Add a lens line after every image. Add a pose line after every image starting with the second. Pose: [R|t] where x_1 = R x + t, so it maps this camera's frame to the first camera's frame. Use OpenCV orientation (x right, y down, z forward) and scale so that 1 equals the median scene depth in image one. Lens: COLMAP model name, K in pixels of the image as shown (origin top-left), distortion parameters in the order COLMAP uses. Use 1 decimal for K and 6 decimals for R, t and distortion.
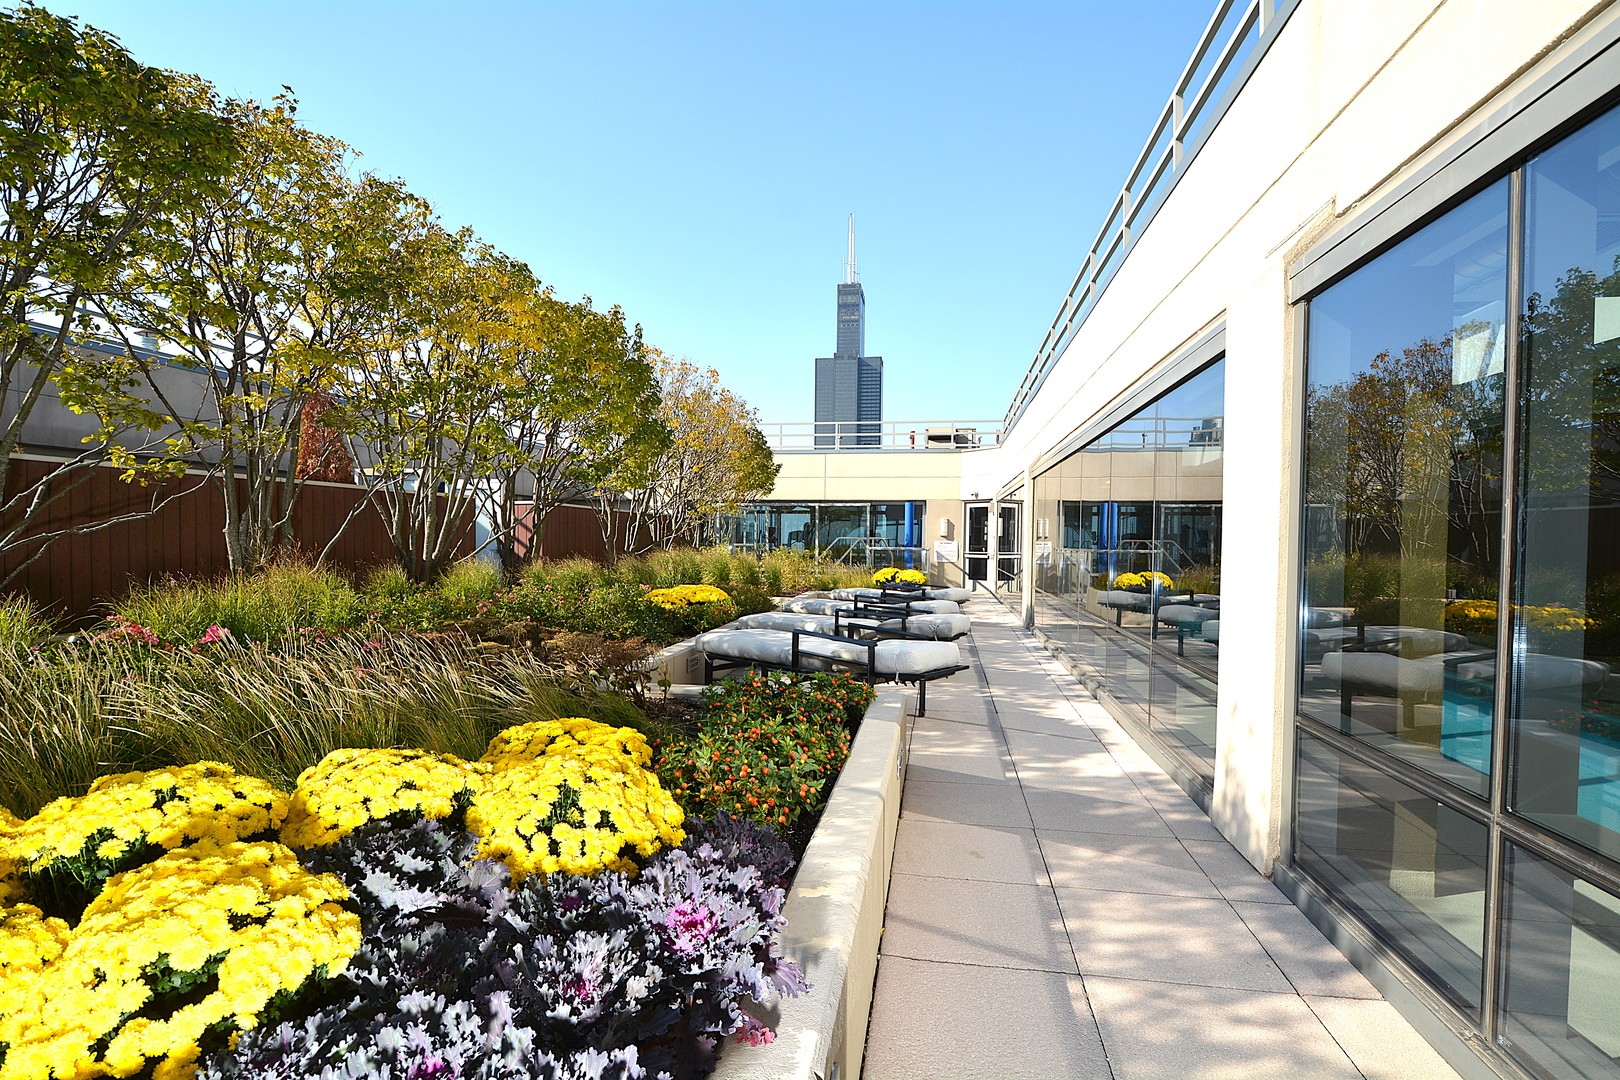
lens RADIAL K [[808.8, 0, 809.1], [0, 808.8, 539.7], [0, 0, 1]] dist [0.006043, 0.000865]
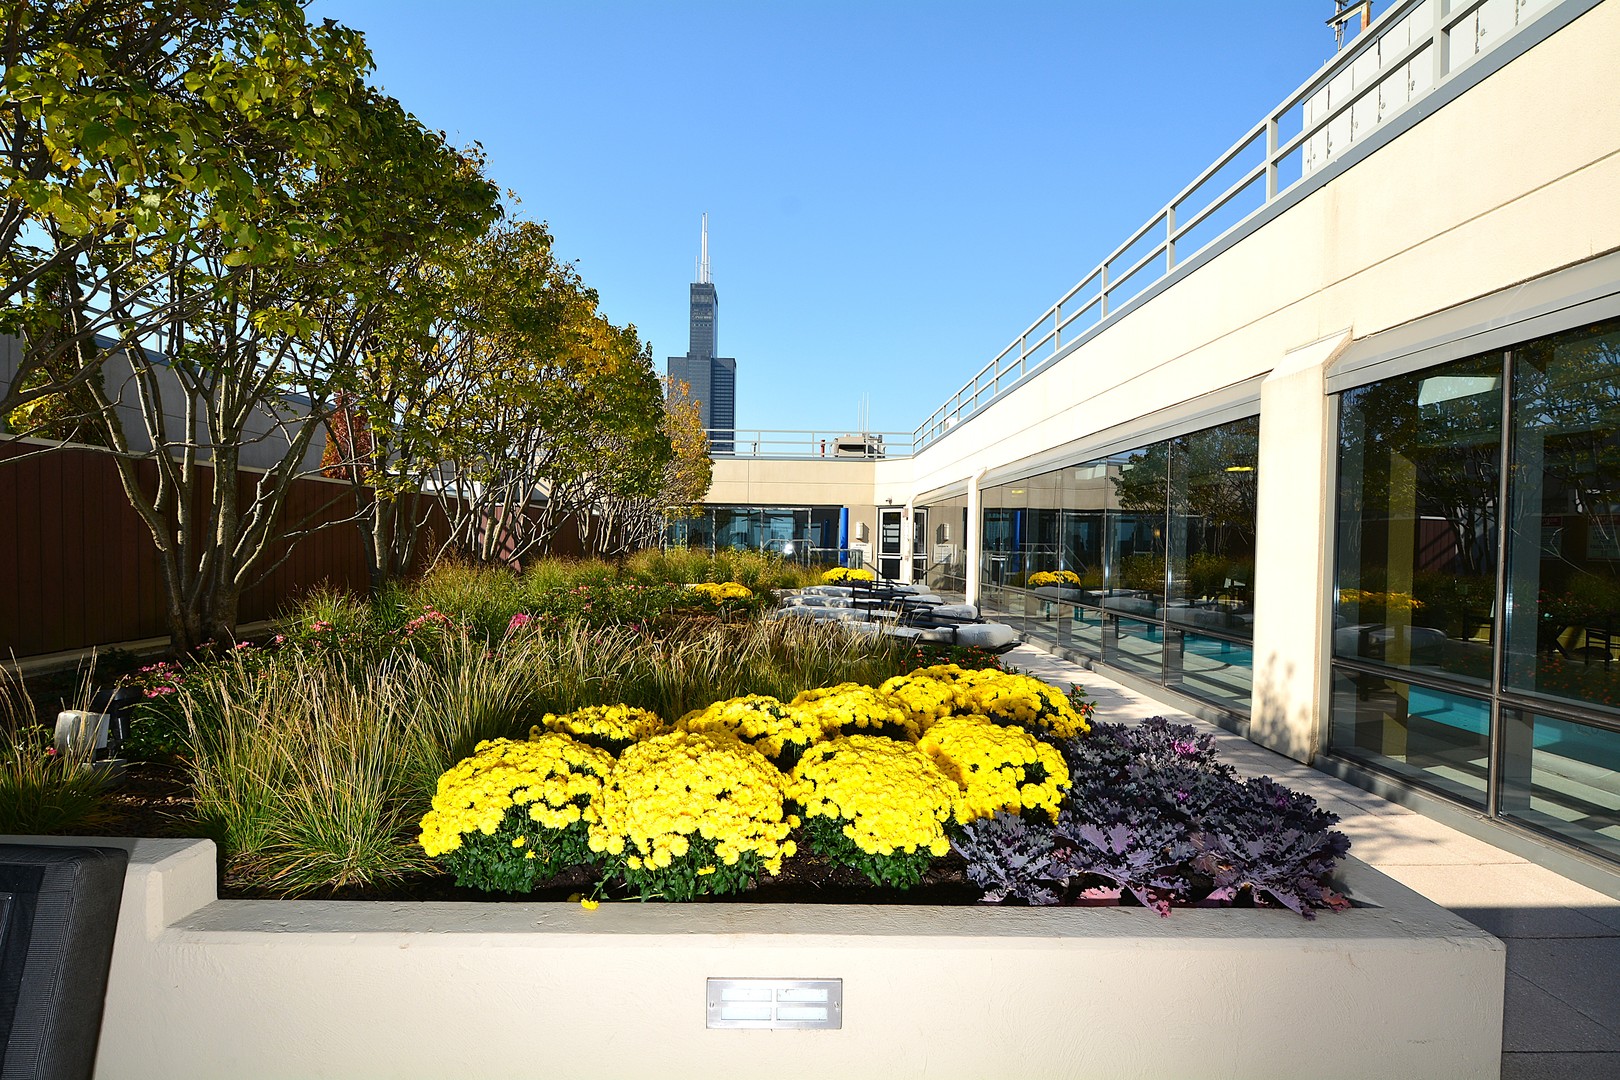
lens RADIAL K [[808.8, 0, 808.6], [0, 808.8, 547.5], [0, 0, 1]] dist [0.006043, 0.000865]
pose [[0.982030, 0.001773, 0.188717, -0.190675], [-0.003371, 0.999961, 0.008146, -0.001653], [-0.188695, -0.008636, 0.981998, -0.095498]]
